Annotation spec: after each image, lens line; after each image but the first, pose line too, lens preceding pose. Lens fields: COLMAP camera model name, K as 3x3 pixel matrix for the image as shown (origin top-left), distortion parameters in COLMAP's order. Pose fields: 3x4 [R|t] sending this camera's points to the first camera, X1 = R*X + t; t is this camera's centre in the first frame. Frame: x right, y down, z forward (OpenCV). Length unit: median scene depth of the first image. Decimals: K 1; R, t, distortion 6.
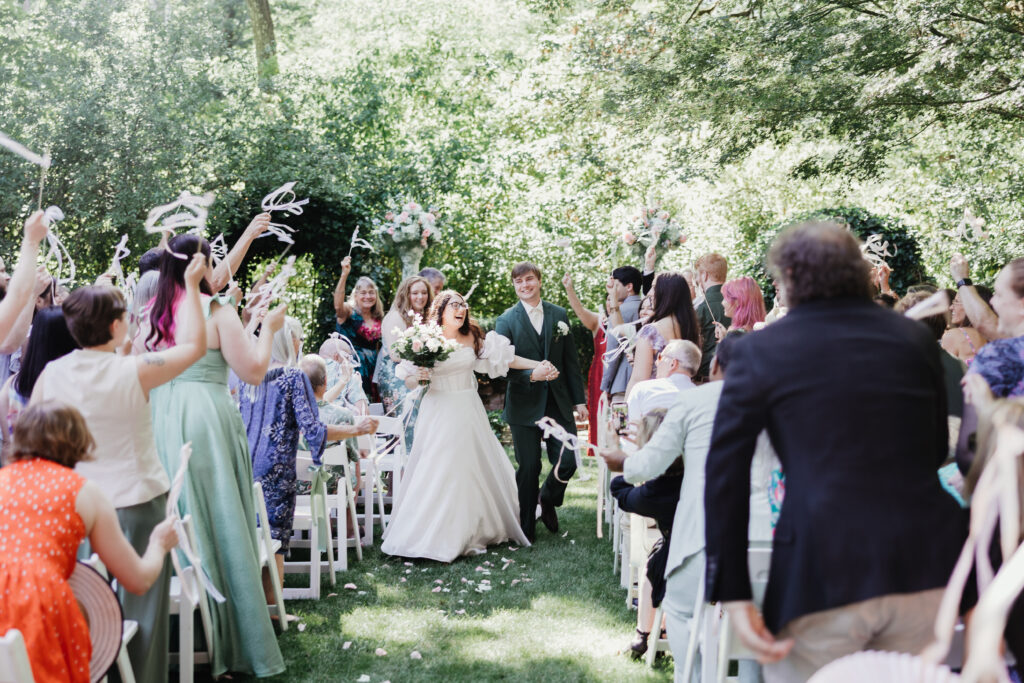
lens RADIAL K [[1329.2, 0, 512.0], [0, 1329.2, 341.5], [0, 0, 1]] dist [0.033311, 0.040134]
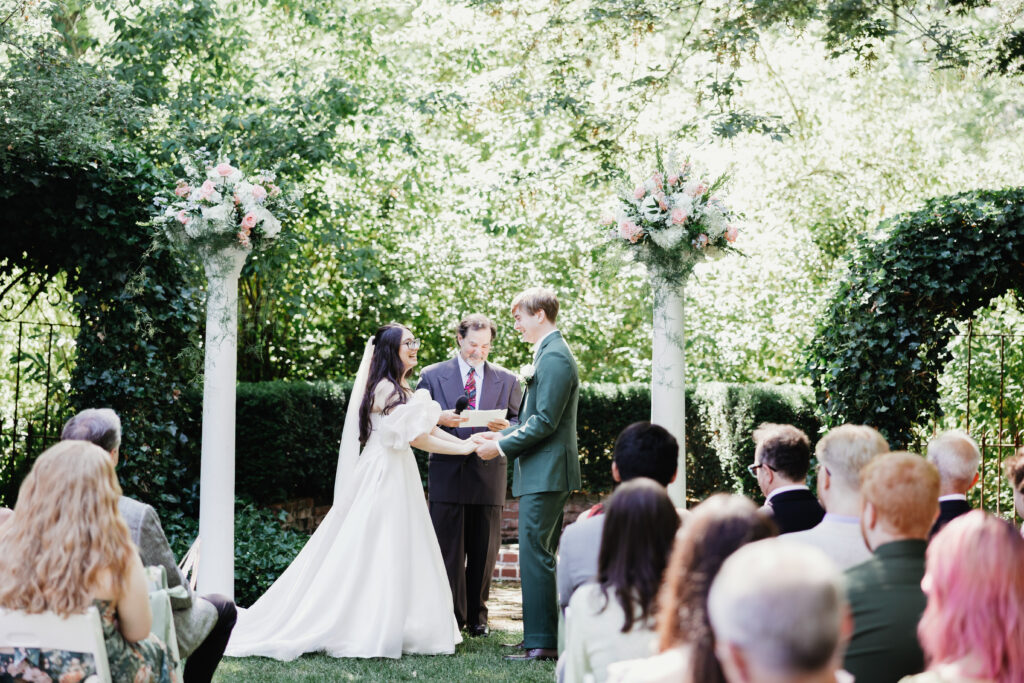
lens RADIAL K [[1823.1, 0, 512.0], [0, 1823.1, 341.5], [0, 0, 1]] dist [-0.021938, -0.054235]
pose [[0.999723, 0.006941, 0.022499, 0.021513], [-0.006070, 0.999238, -0.038566, -0.005028], [-0.022750, 0.038419, 0.999003, 0.236973]]
